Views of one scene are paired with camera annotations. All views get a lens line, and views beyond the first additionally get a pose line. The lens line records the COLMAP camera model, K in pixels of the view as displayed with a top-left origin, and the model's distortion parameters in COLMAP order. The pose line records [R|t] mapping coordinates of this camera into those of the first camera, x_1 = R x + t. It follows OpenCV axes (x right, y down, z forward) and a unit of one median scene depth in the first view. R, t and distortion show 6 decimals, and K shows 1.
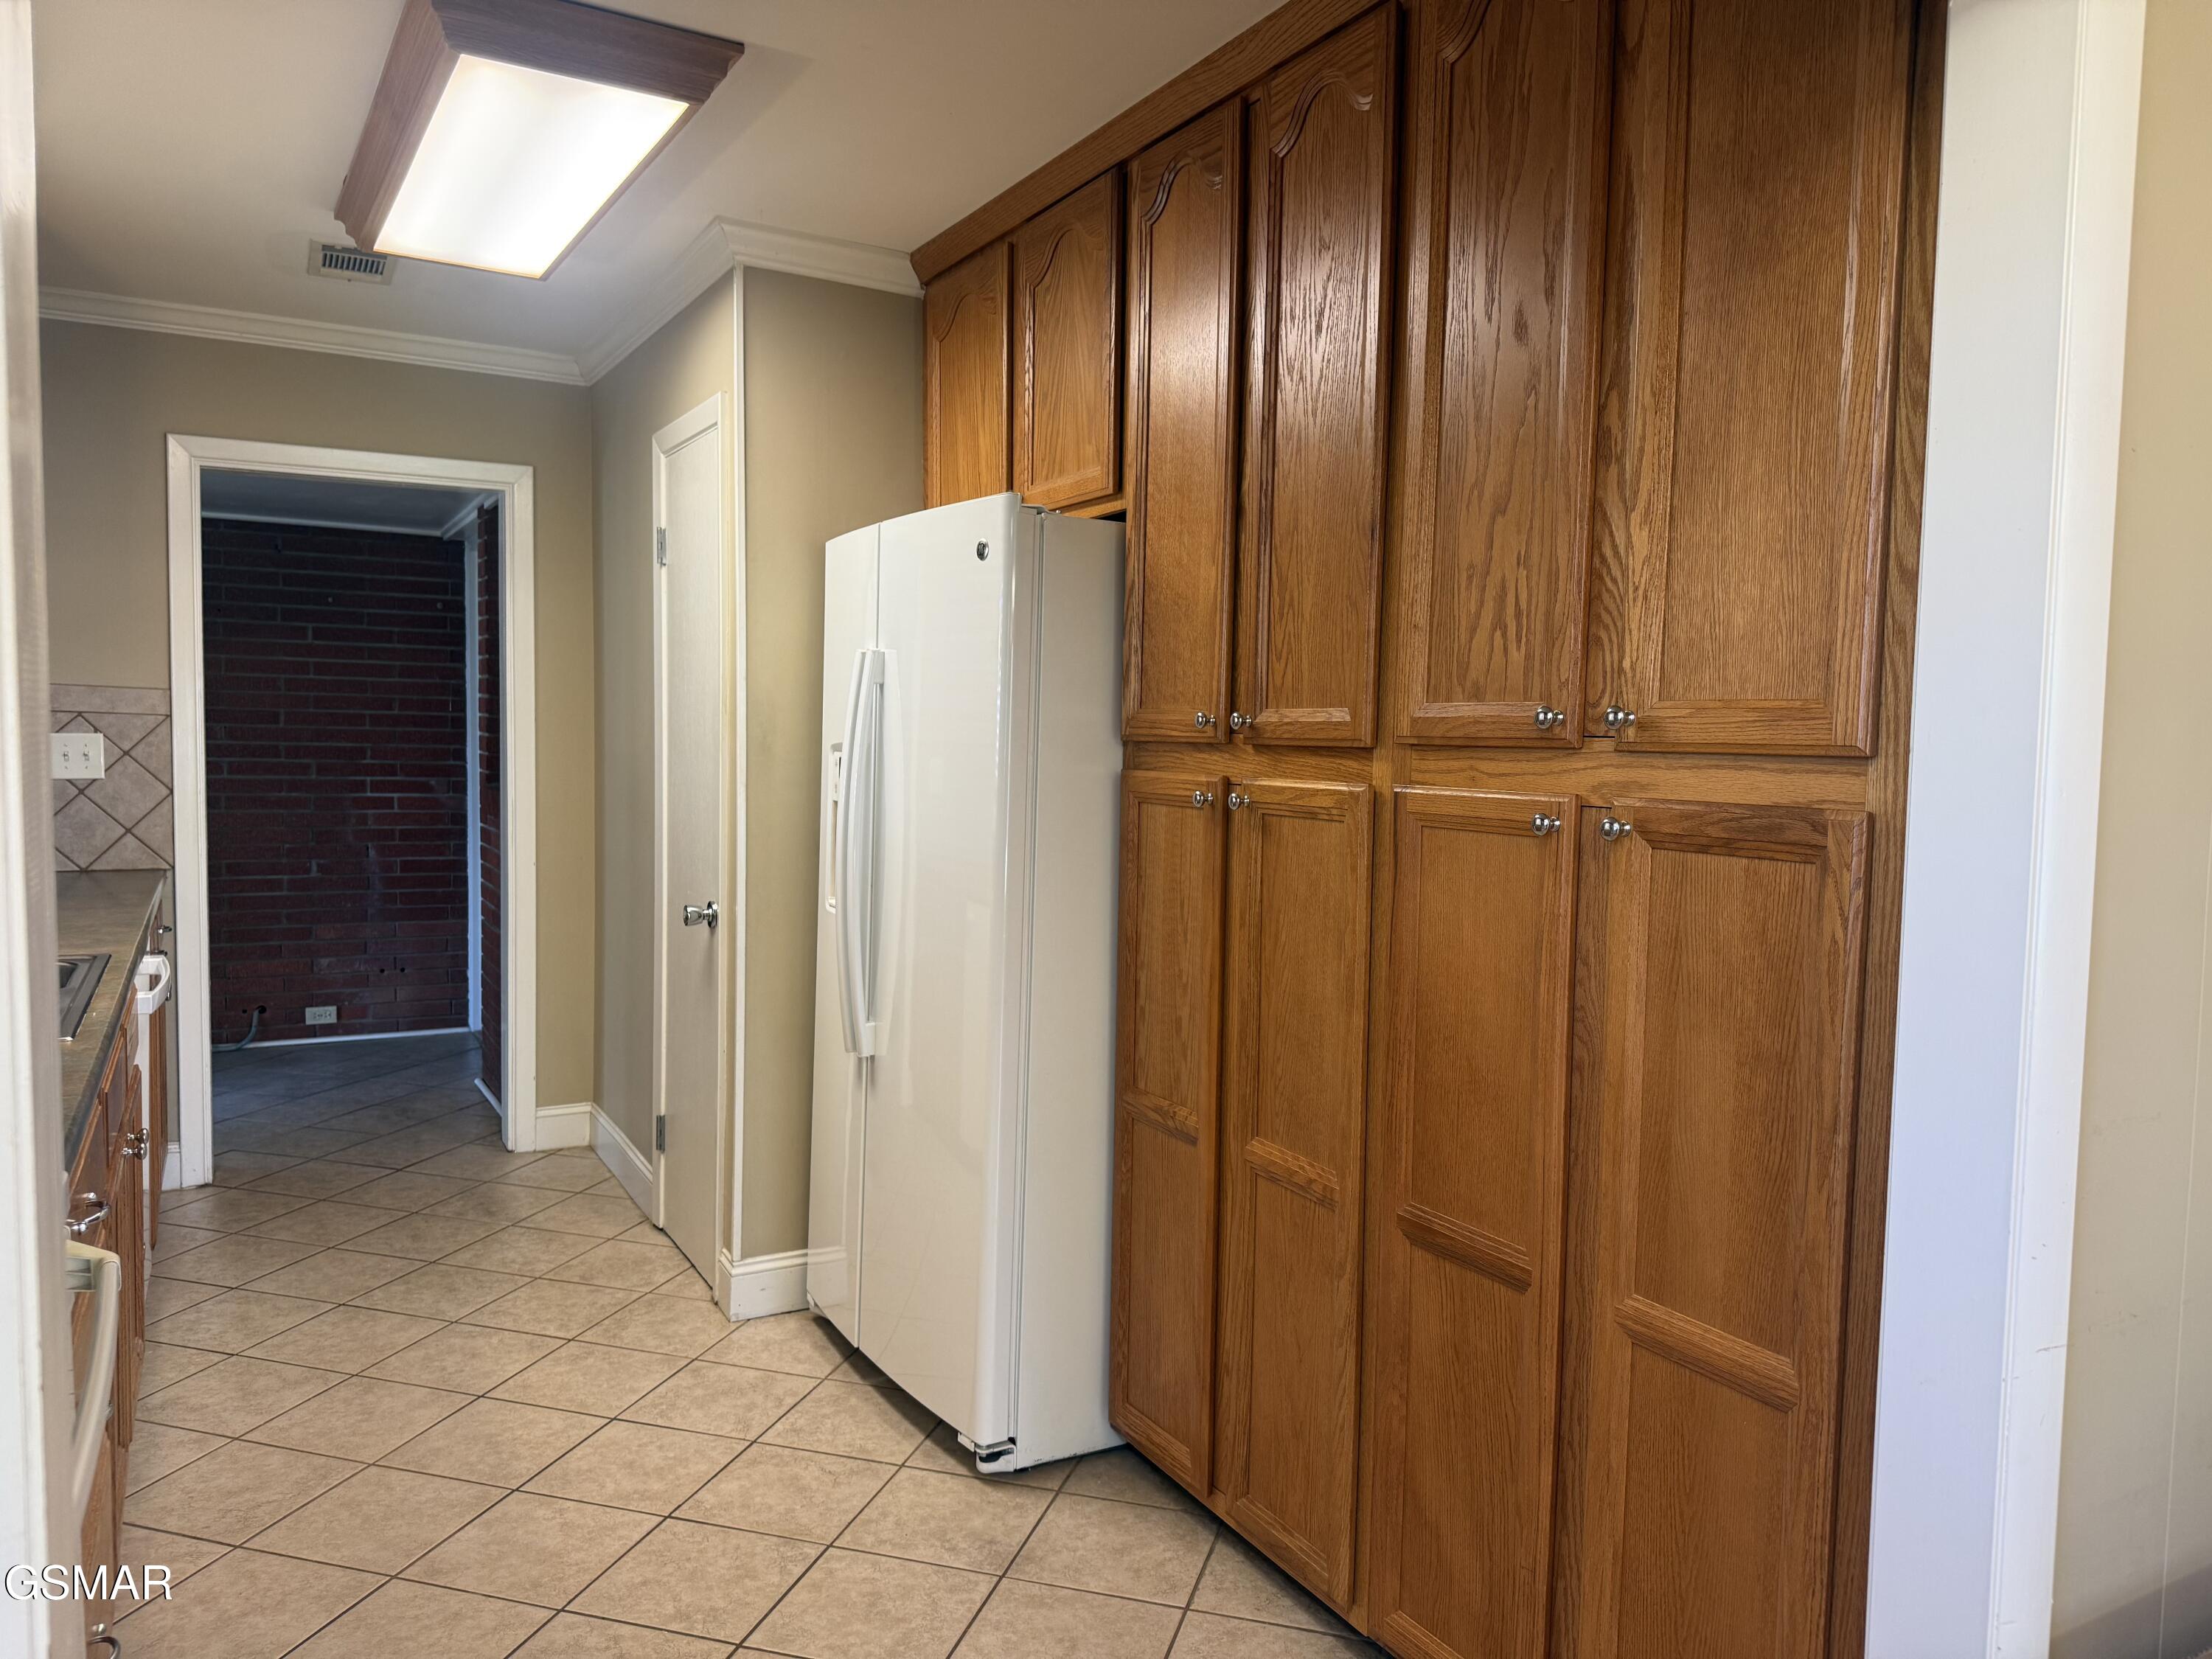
lens RADIAL K [[1567.5, 0, 1100.0], [0, 1567.5, 829.2], [0, 0, 1]] dist [0.095687, -0.017635]
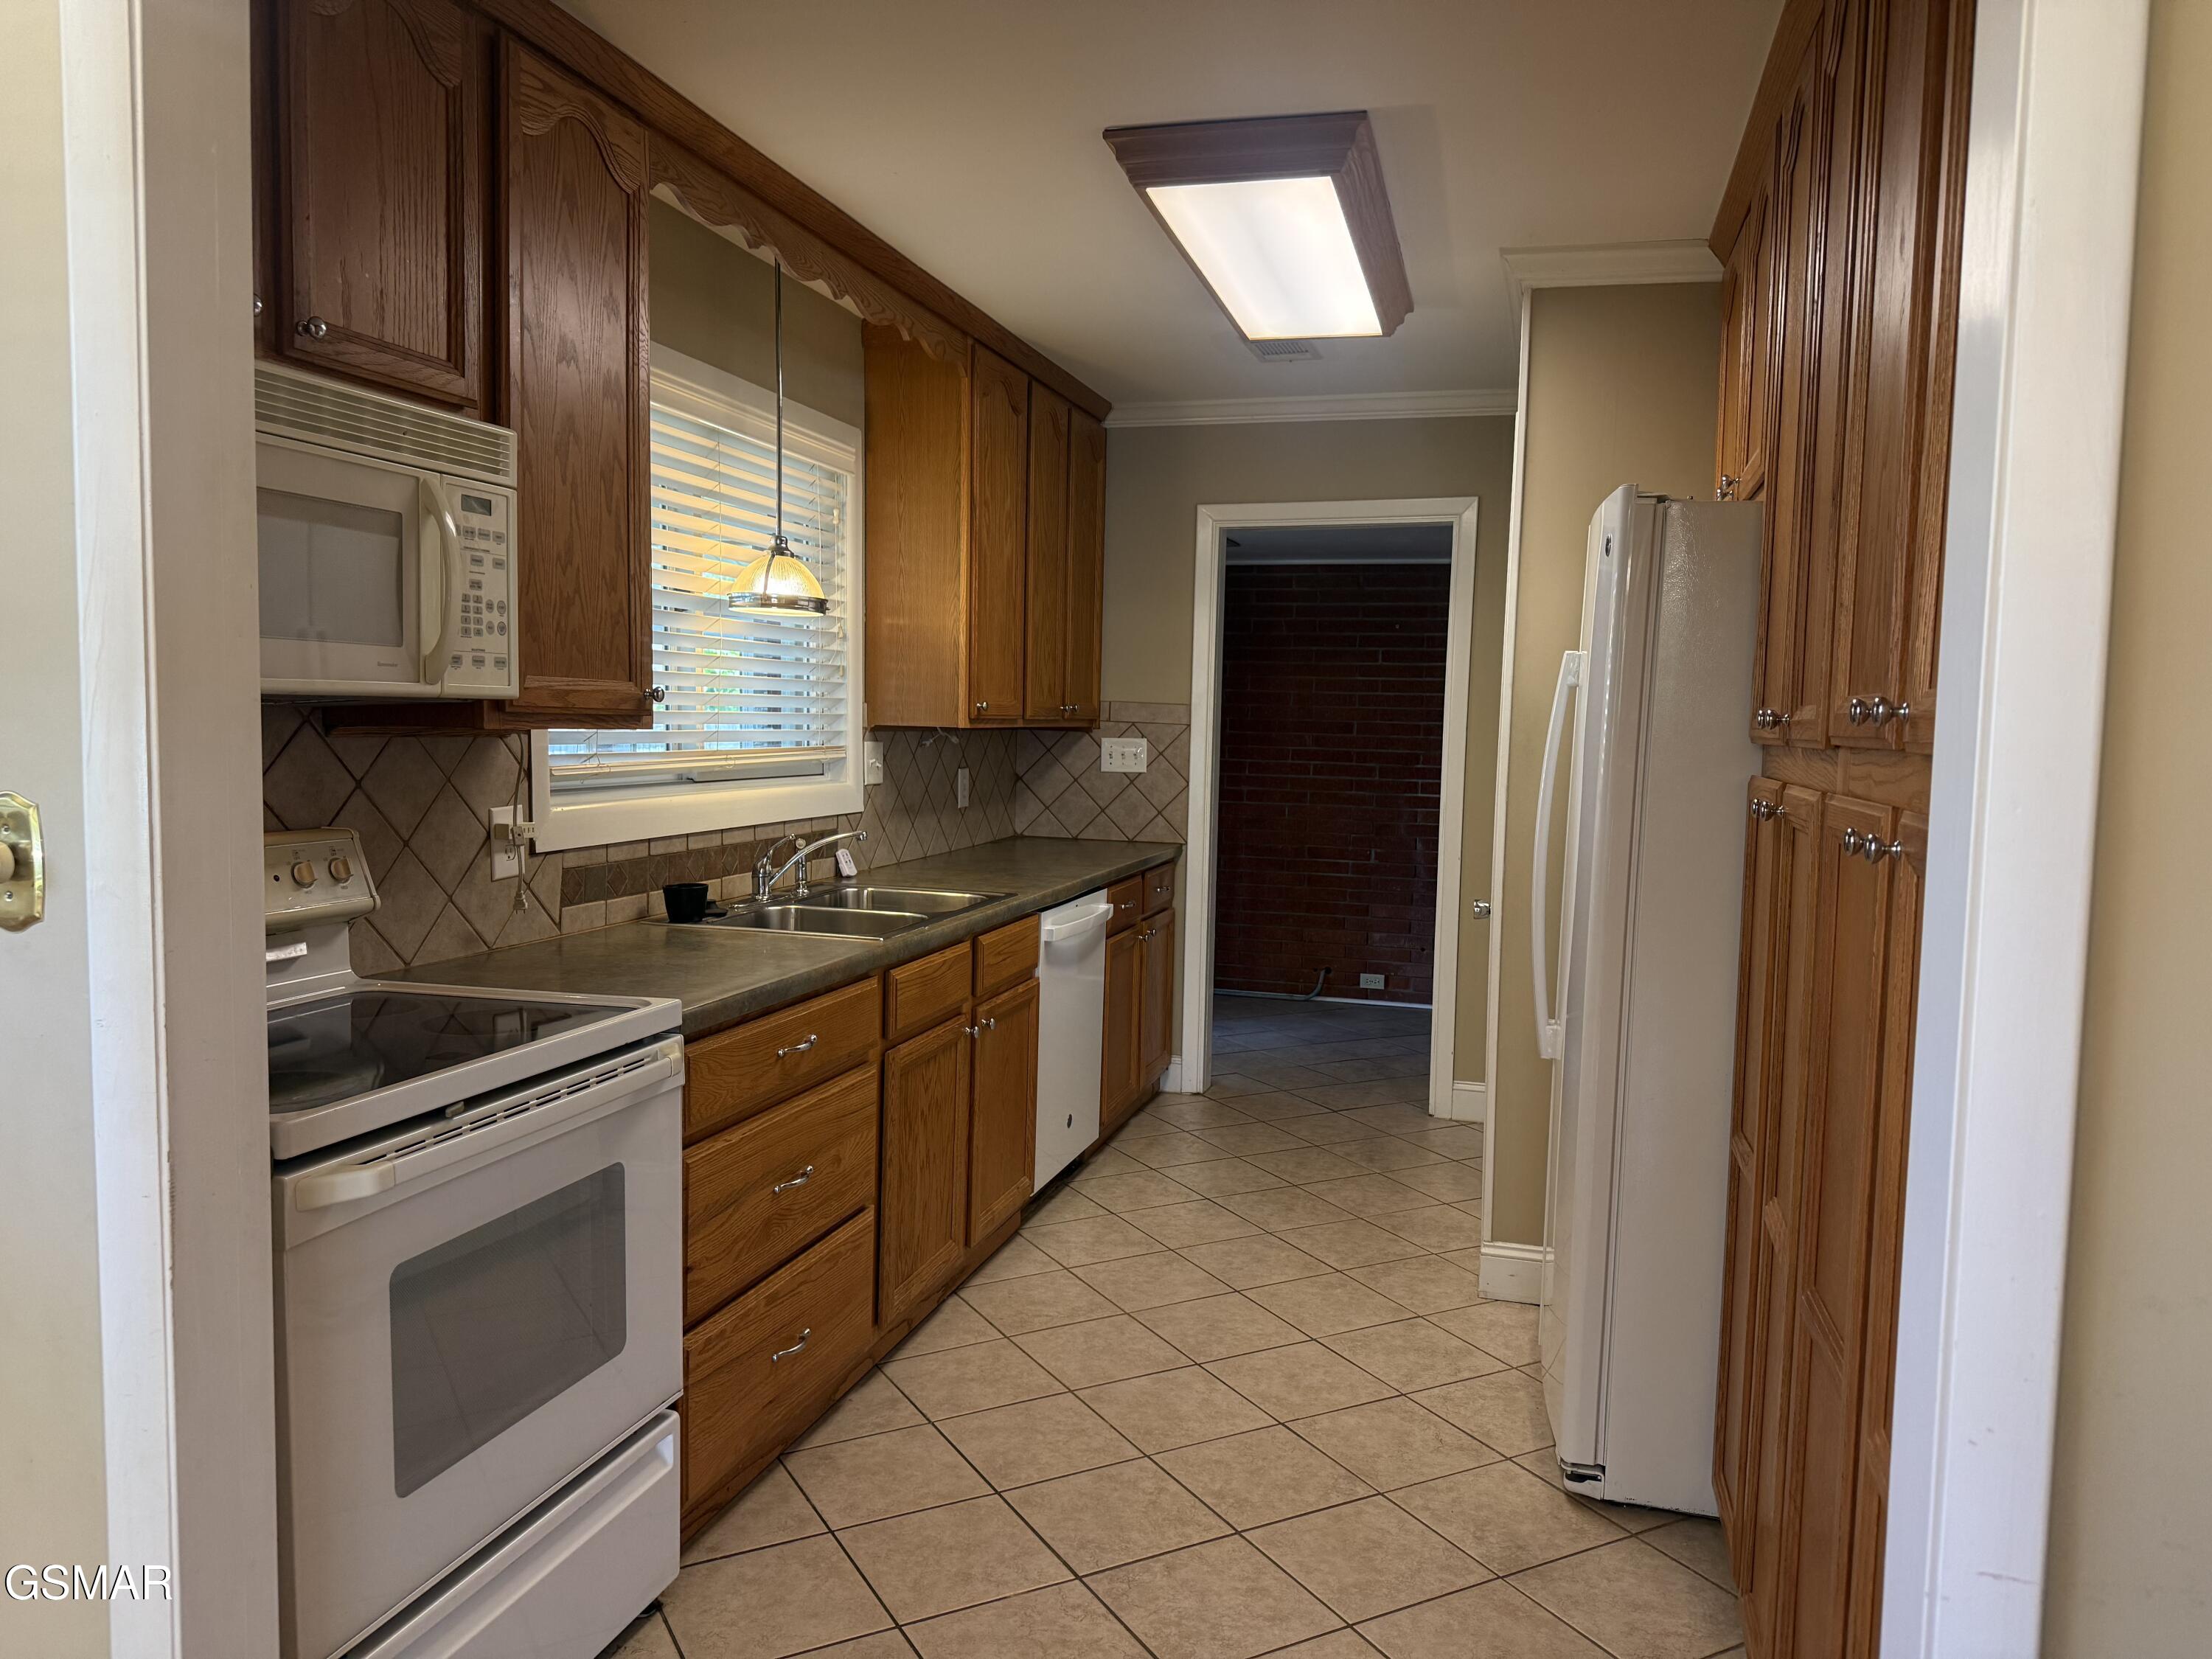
lens RADIAL K [[1567.5, 0, 1179.7], [0, 1567.5, 832.9], [0, 0, 1]] dist [0.095687, -0.017635]
pose [[0.748473, 0.047711, -0.661447, 0.260329], [-0.052076, 0.998557, 0.013099, -0.000326], [0.661117, 0.024642, 0.749878, 0.062951]]
